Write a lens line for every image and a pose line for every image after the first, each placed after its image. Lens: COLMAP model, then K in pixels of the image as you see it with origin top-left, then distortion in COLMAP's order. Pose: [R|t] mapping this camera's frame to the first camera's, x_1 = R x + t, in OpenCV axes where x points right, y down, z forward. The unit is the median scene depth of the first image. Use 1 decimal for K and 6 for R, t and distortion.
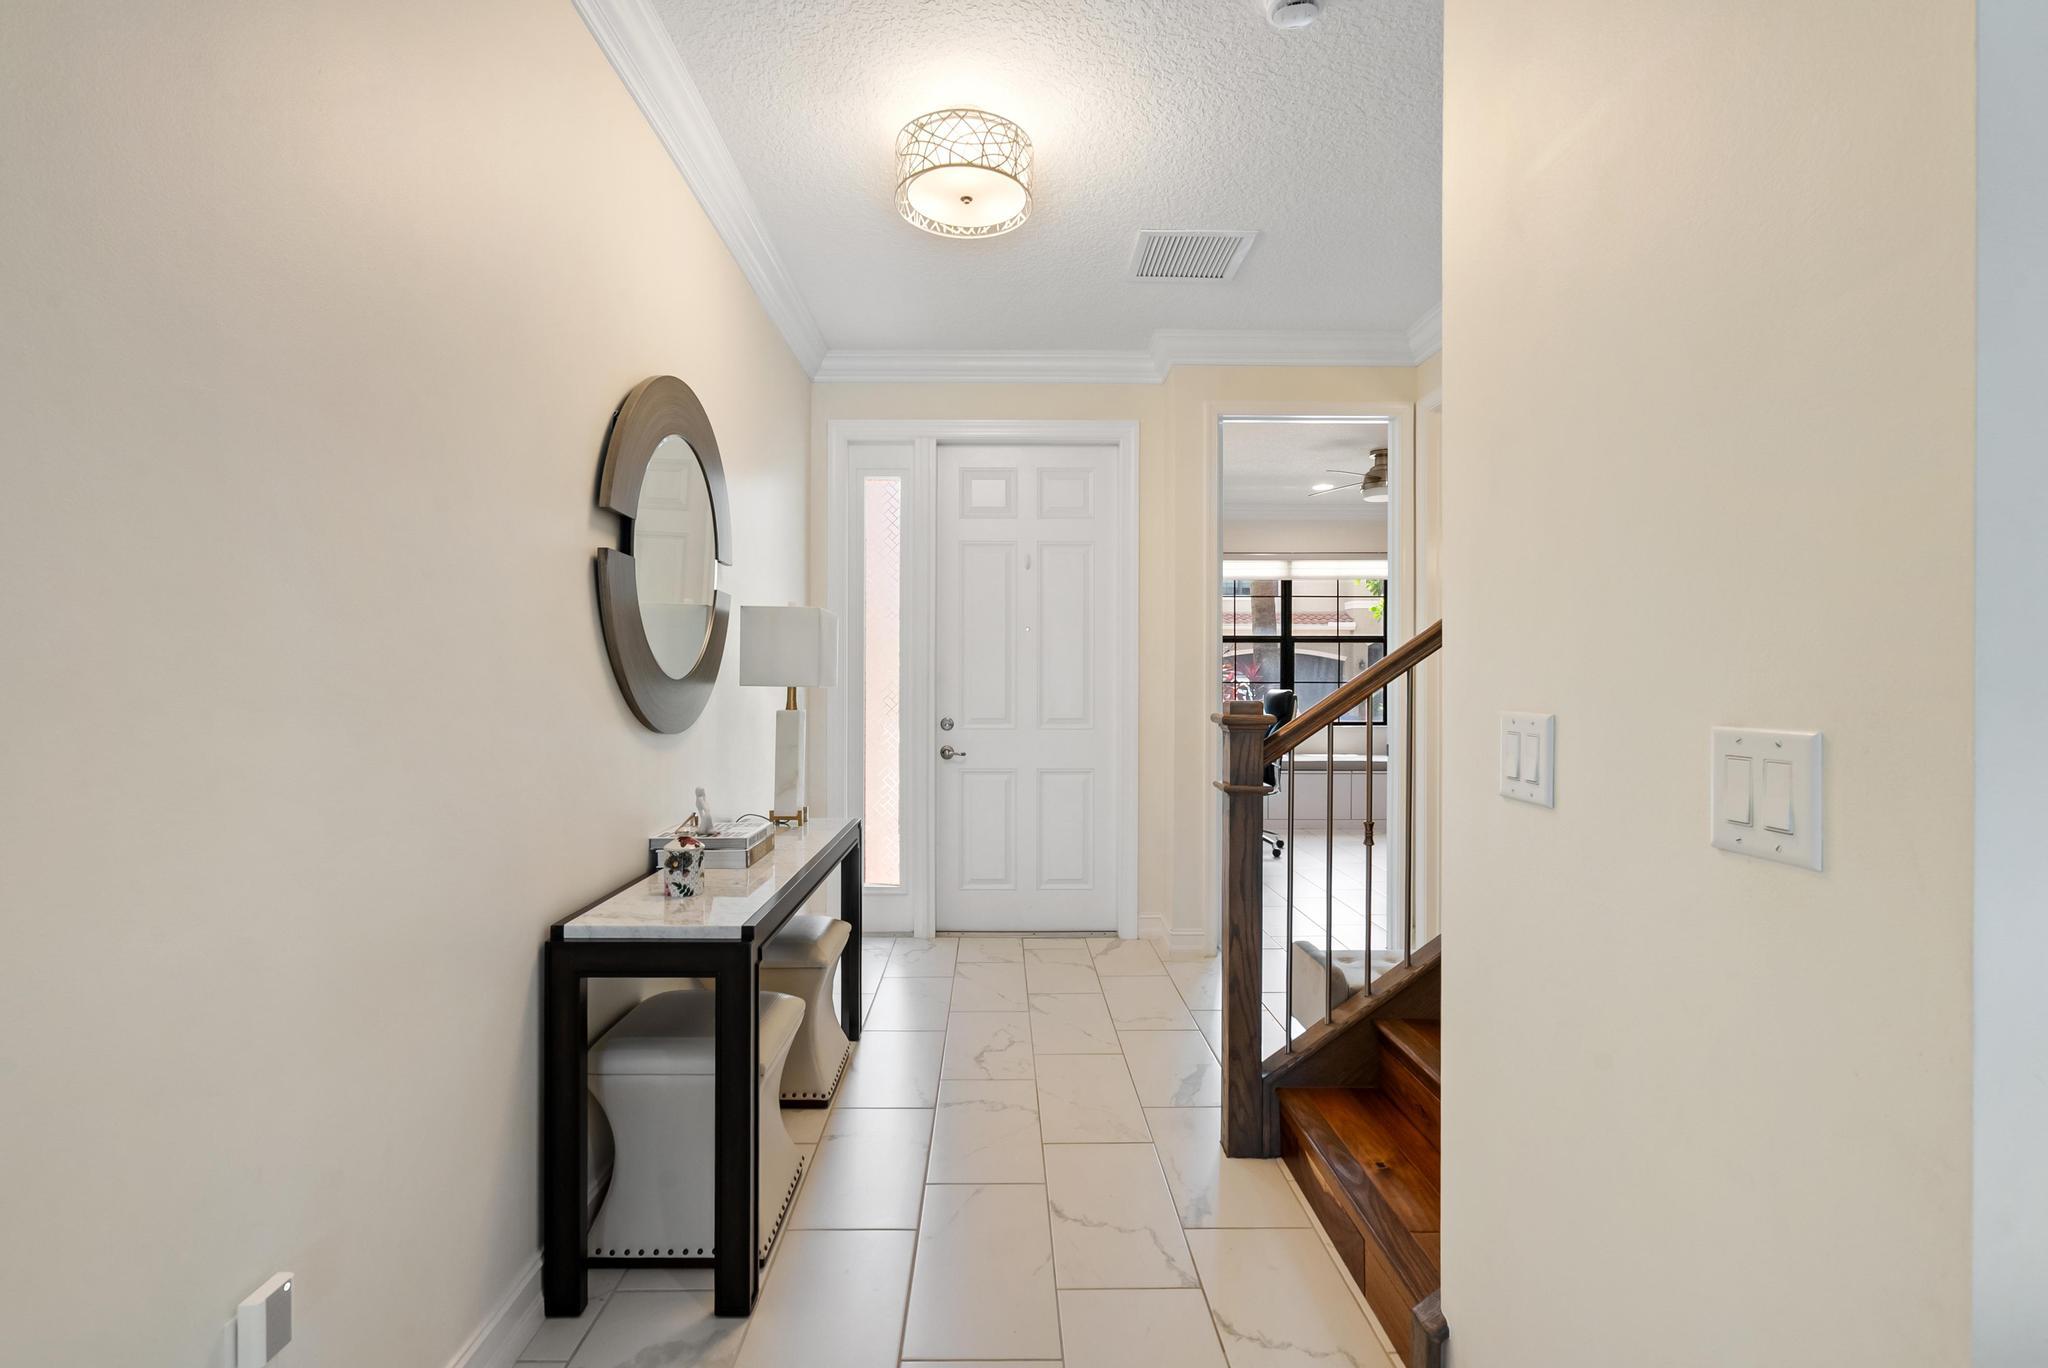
lens RADIAL K [[932.1, 0, 1015.5], [0, 932.1, 681.1], [0, 0, 1]] dist [-0.006022, 0.002935]
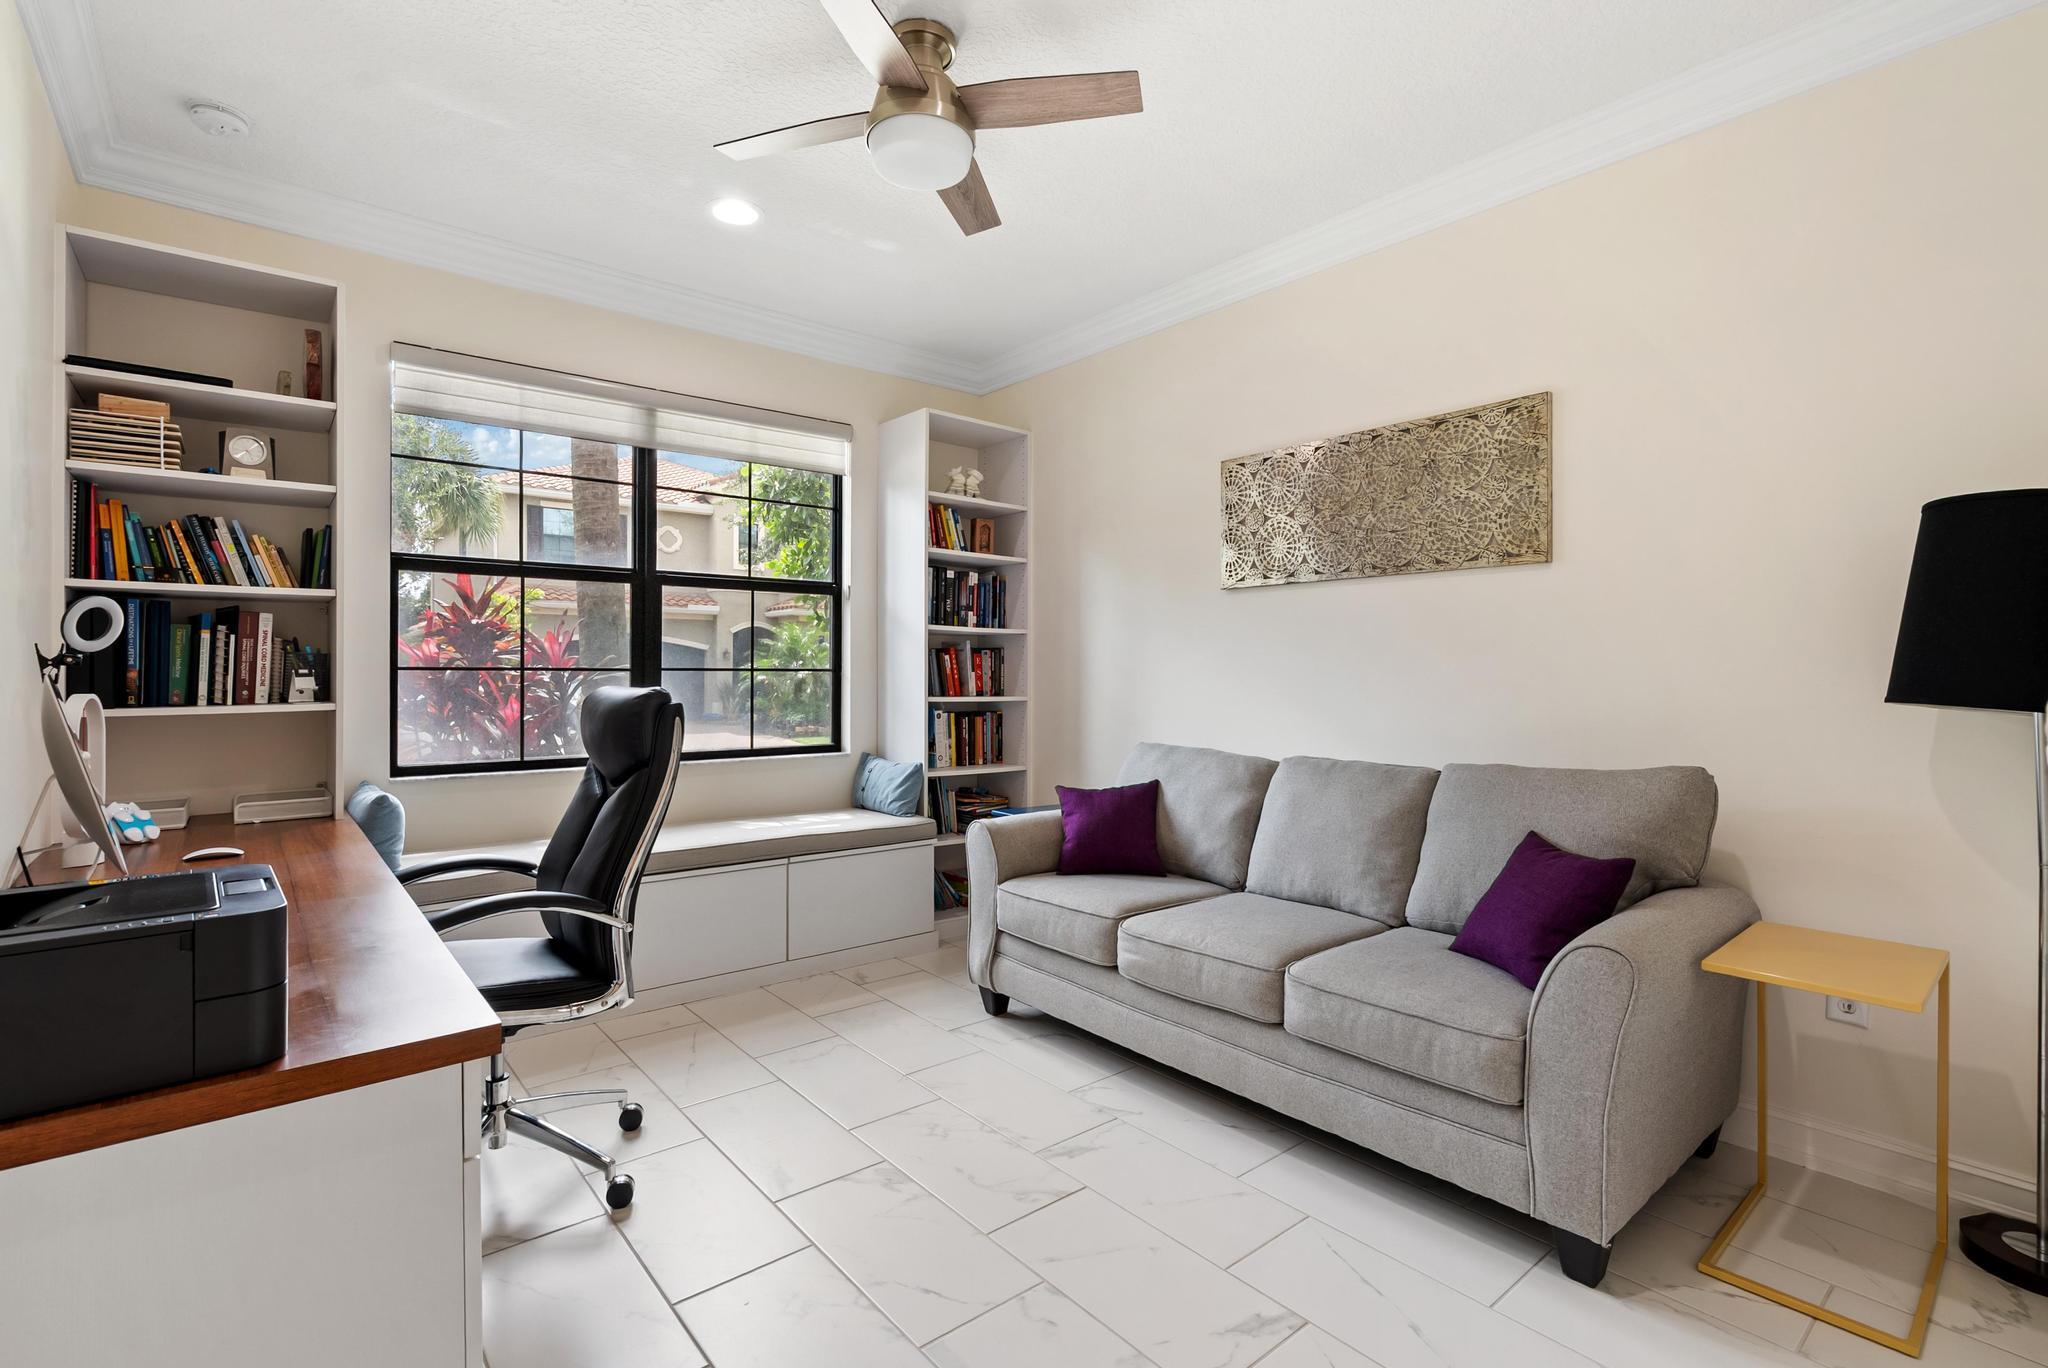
lens RADIAL K [[932.1, 0, 1019.5], [0, 932.1, 676.9], [0, 0, 1]] dist [-0.006022, 0.002935]
pose [[0.786217, -0.002955, 0.617943, 0.143669], [0.007500, 0.999961, -0.004761, 0.008124], [-0.617905, 0.008378, 0.786208, 0.495580]]
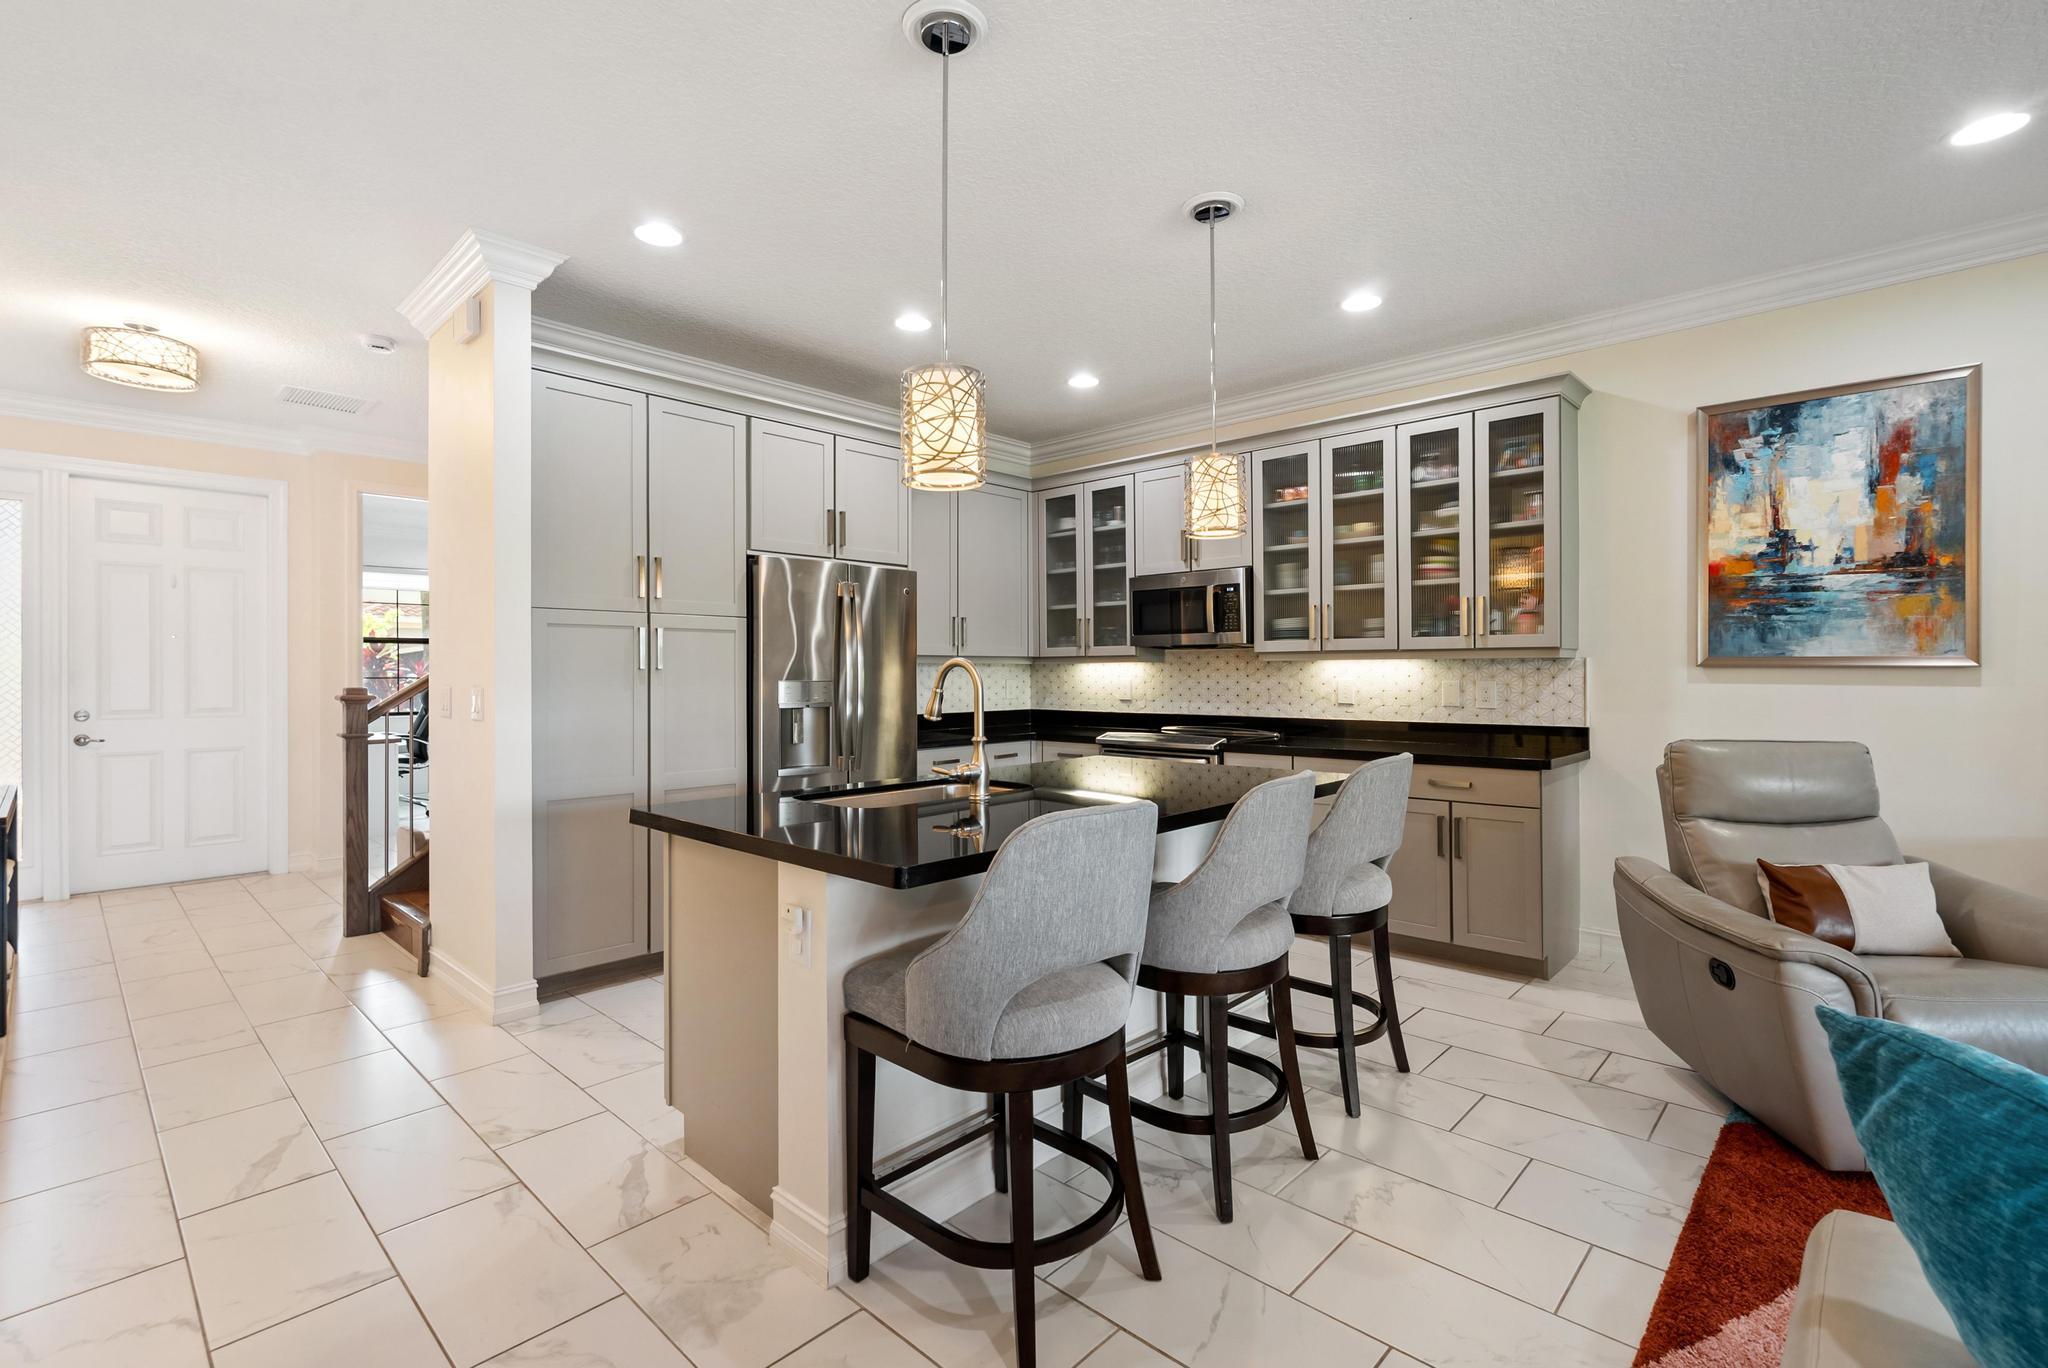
lens RADIAL K [[932.1, 0, 1017.3], [0, 932.1, 669.0], [0, 0, 1]] dist [-0.006022, 0.002935]
pose [[0.705043, -0.004414, 0.709150, -0.133733], [0.008686, 0.999959, -0.002411, 0.000641], [-0.709111, 0.007860, 0.705053, -1.207363]]
